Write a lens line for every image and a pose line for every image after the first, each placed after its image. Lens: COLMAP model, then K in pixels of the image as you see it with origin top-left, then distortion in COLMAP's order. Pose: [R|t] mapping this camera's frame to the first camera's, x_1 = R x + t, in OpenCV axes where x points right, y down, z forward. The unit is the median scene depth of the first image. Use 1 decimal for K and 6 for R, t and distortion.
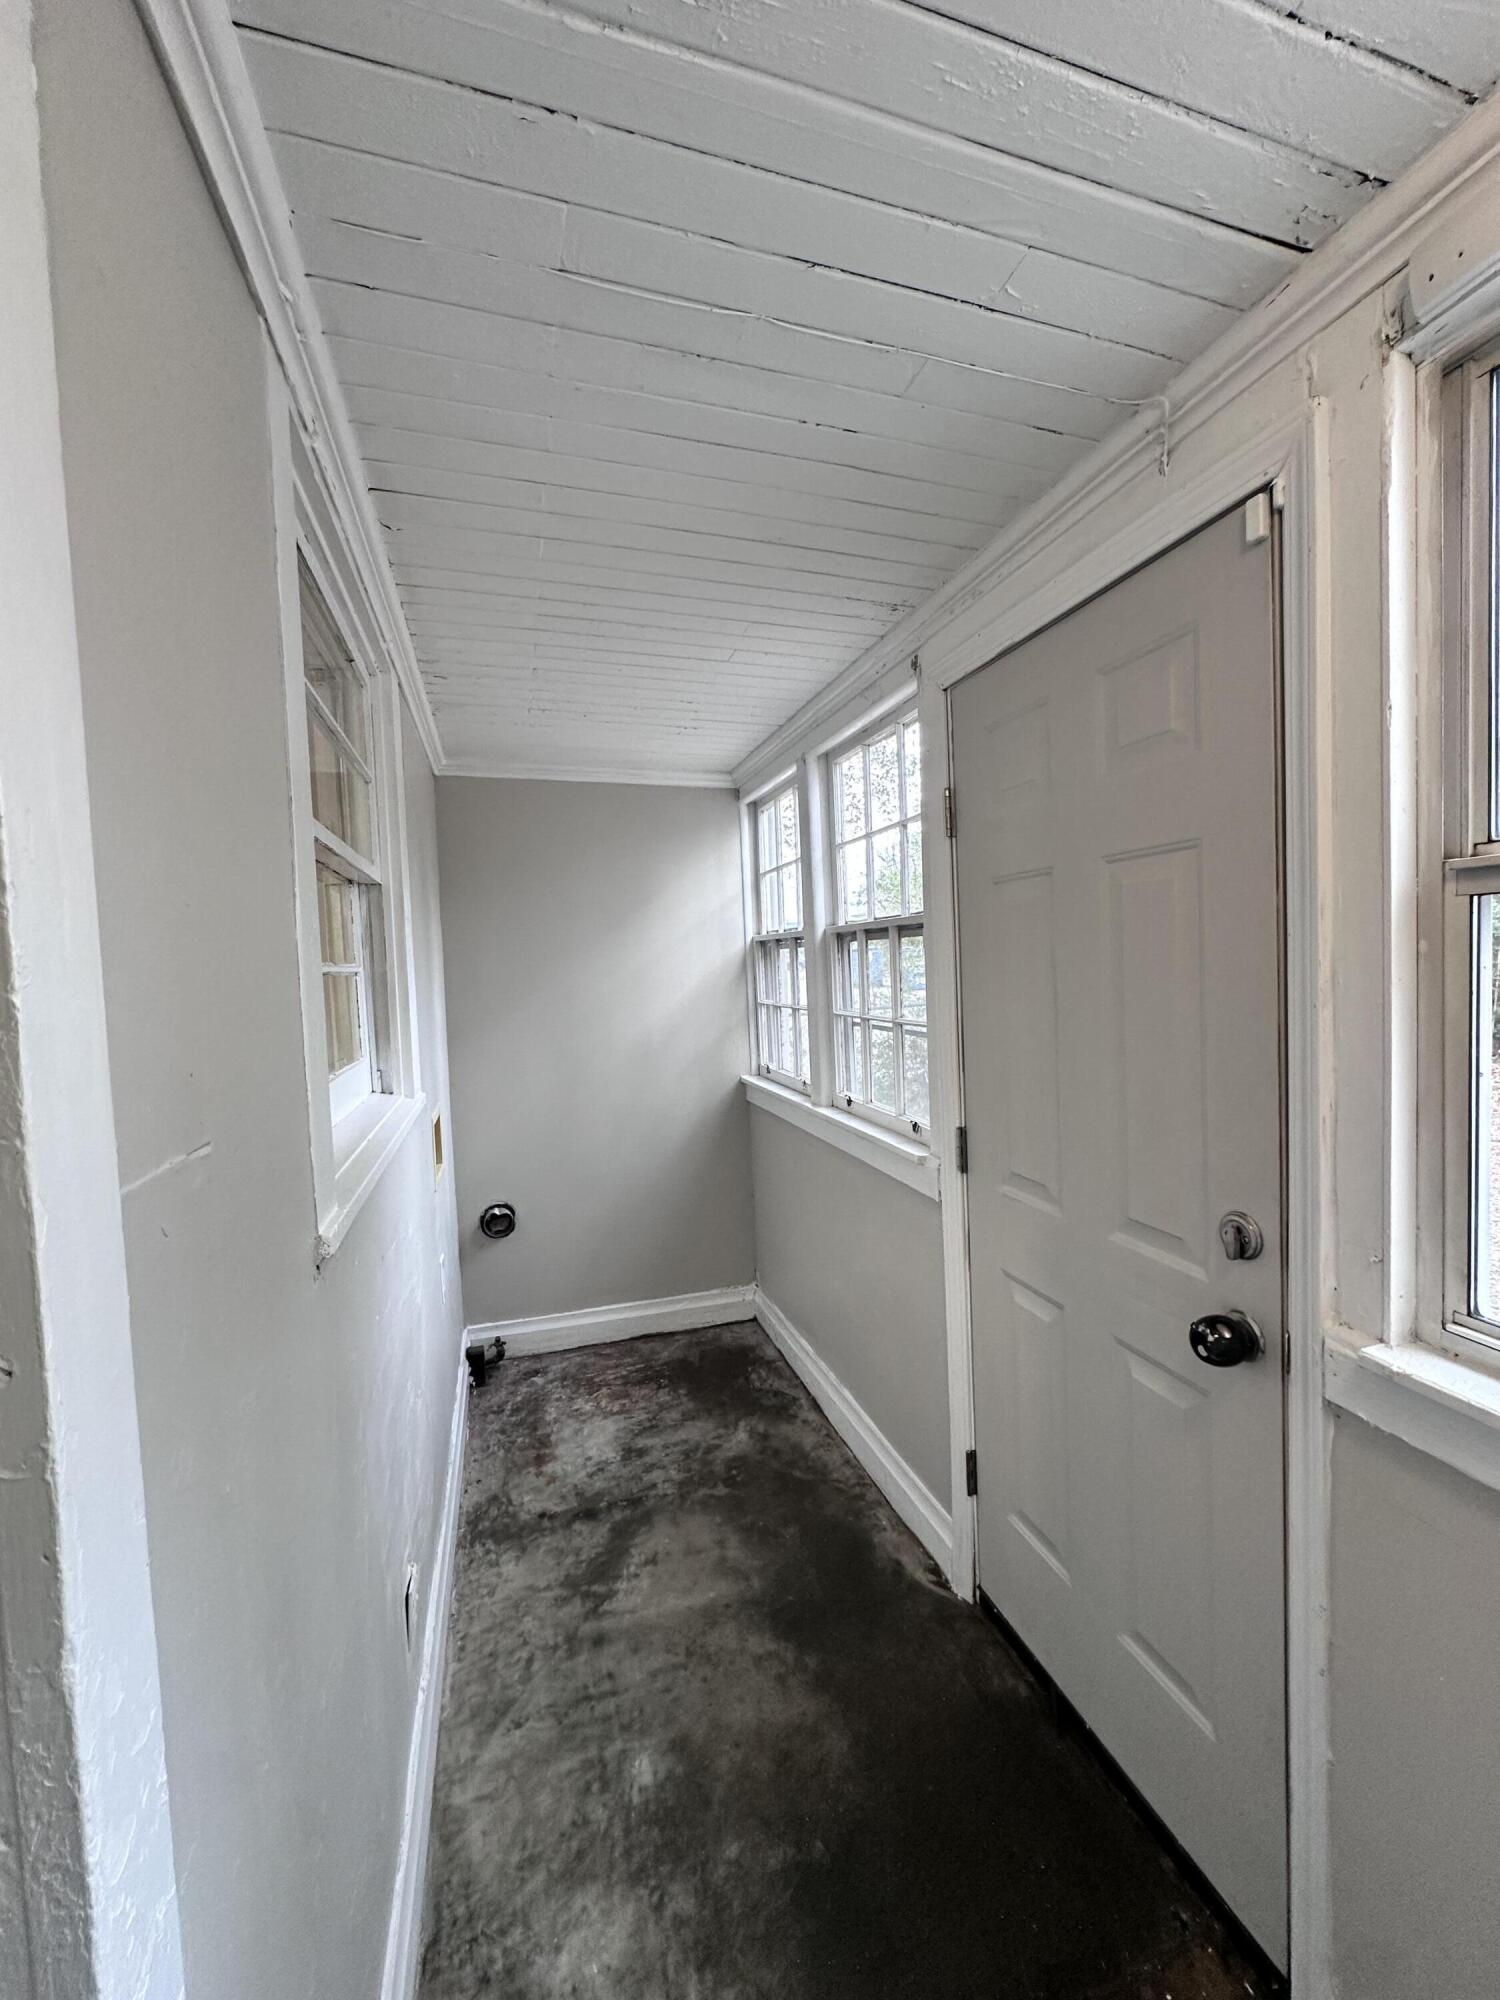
lens RADIAL K [[797.0, 0, 750.7], [0, 797.0, 997.4], [0, 0, 1]] dist [-0.003026, 0.000742]
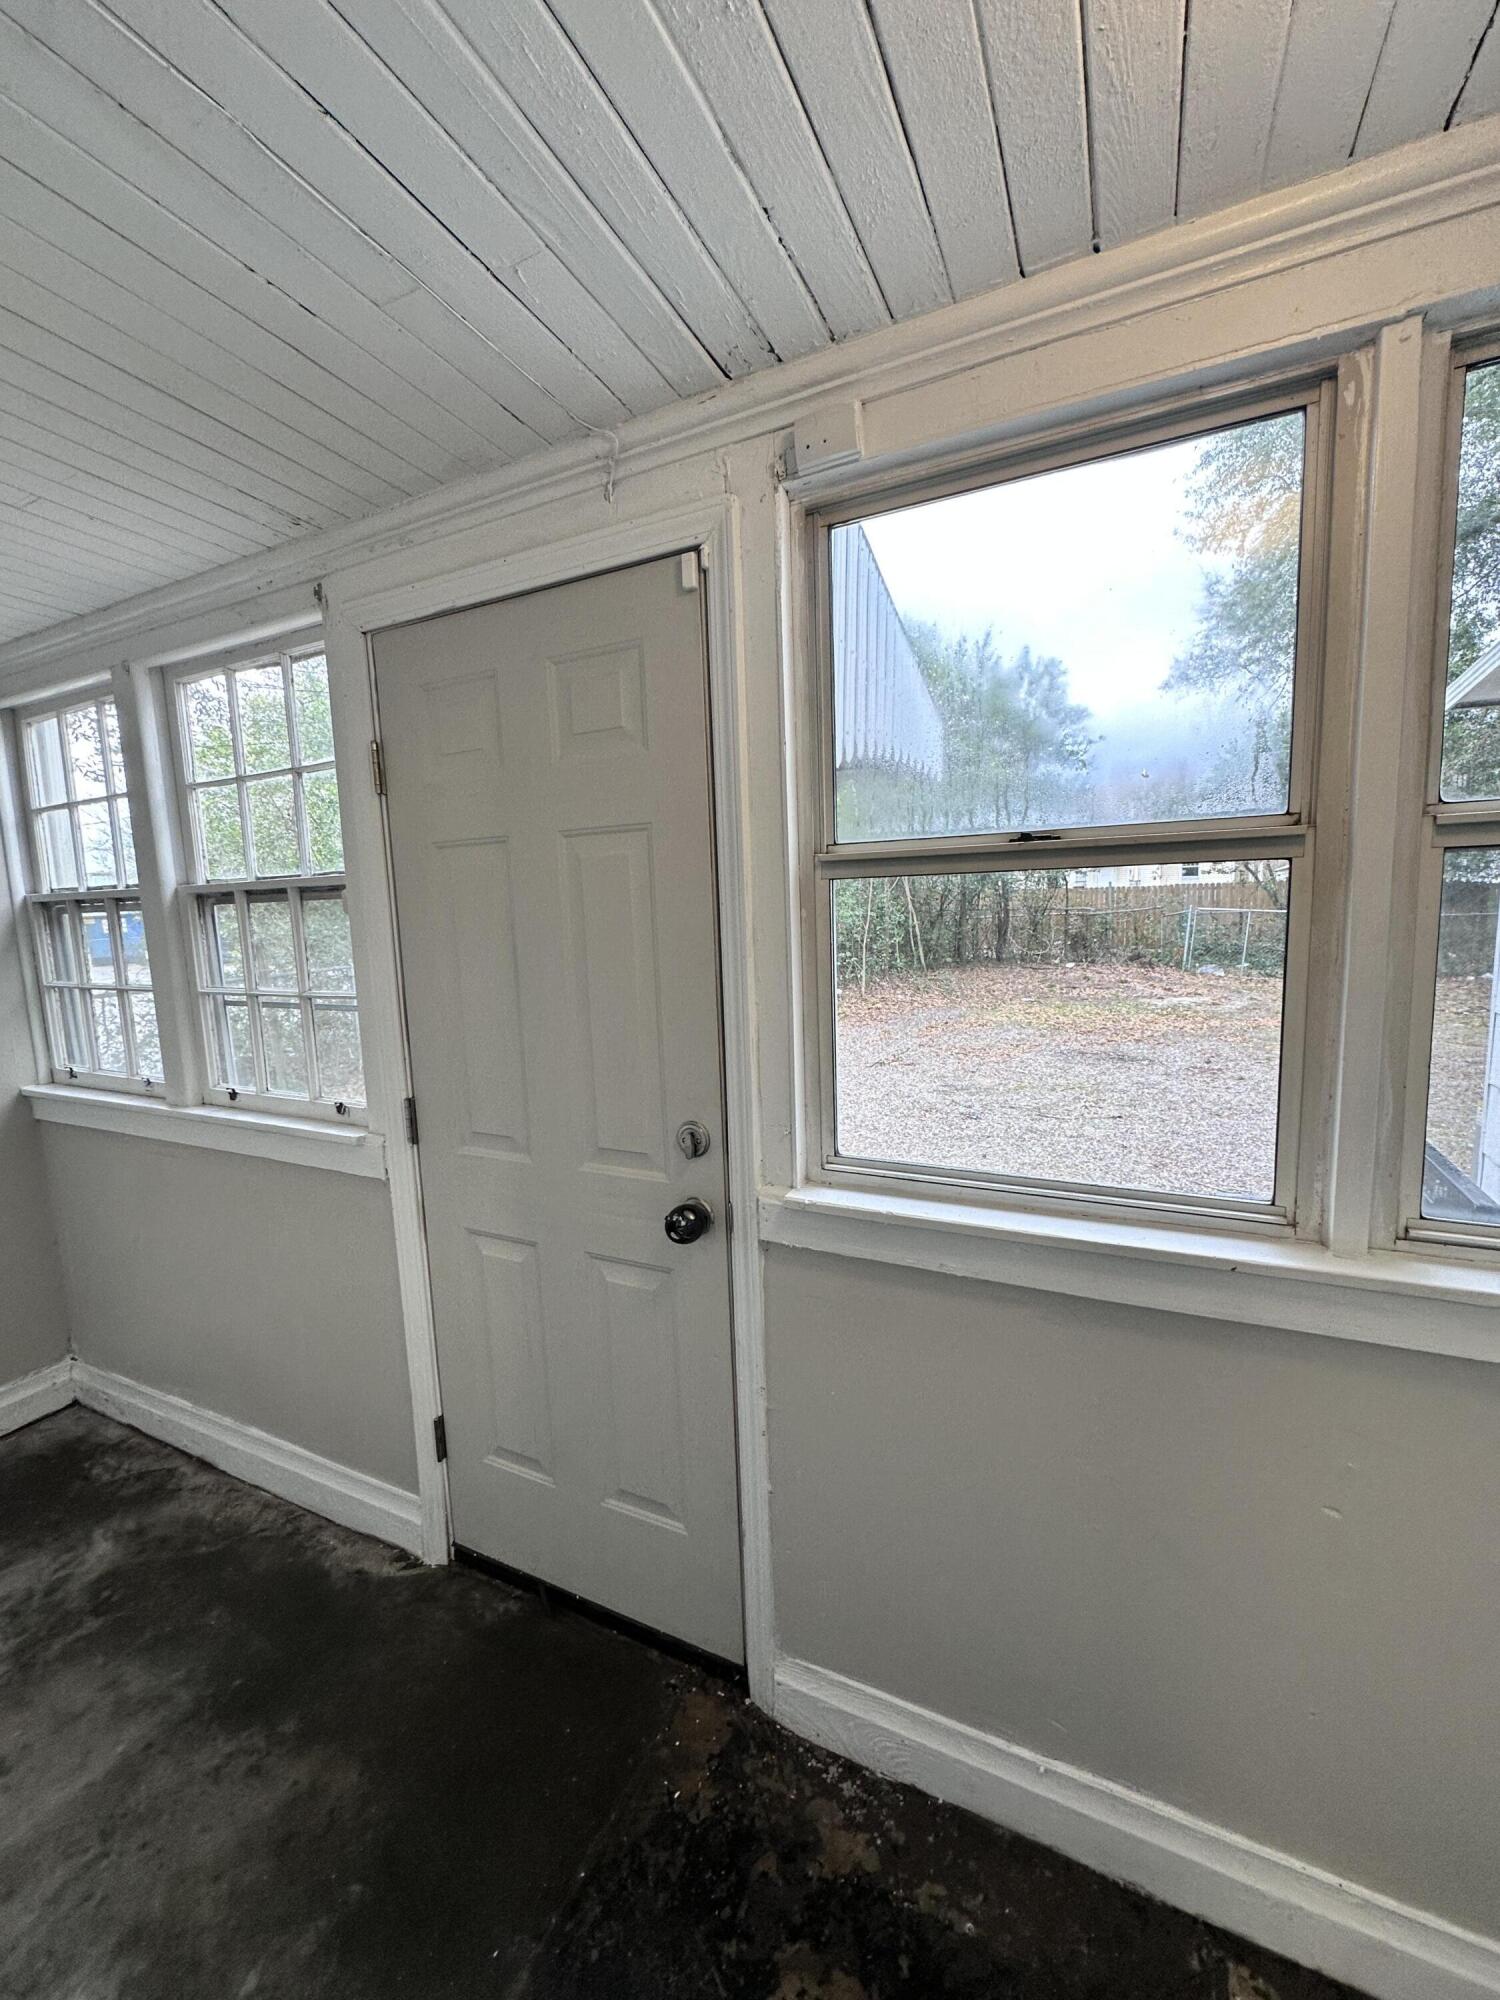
lens RADIAL K [[797.0, 0, 750.4], [0, 797.0, 996.2], [0, 0, 1]] dist [-0.003026, 0.000742]
pose [[0.688872, -0.065552, 0.721913, -0.164151], [0.038401, 0.997804, 0.053960, 0.003069], [-0.723865, -0.009450, 0.689877, 0.036453]]
